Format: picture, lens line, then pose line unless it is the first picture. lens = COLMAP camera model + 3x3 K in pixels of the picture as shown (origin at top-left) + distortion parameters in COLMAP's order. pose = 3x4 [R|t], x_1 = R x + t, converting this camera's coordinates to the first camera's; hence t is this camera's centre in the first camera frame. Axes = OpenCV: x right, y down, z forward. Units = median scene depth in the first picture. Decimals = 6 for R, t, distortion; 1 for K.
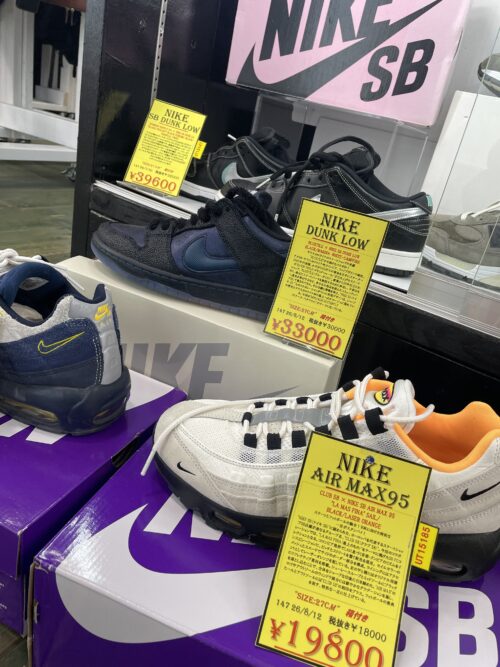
lens RADIAL K [[508.9, 0, 255.8], [0, 508.9, 332.4], [0, 0, 1]] dist [0.037899, -0.064219]
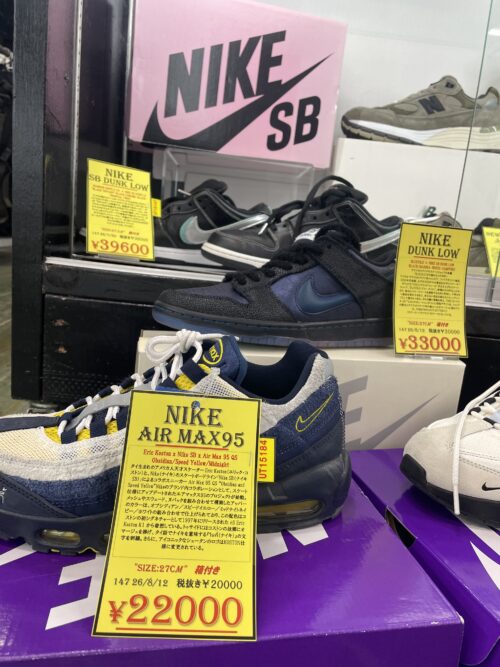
lens RADIAL K [[508.9, 0, 253.1], [0, 508.9, 331.8], [0, 0, 1]] dist [0.037899, -0.064219]
pose [[0.819804, -0.232863, 0.523160, -0.504180], [0.294195, 0.955071, -0.035899, -0.061287], [-0.491295, 0.183341, 0.851478, 0.176236]]
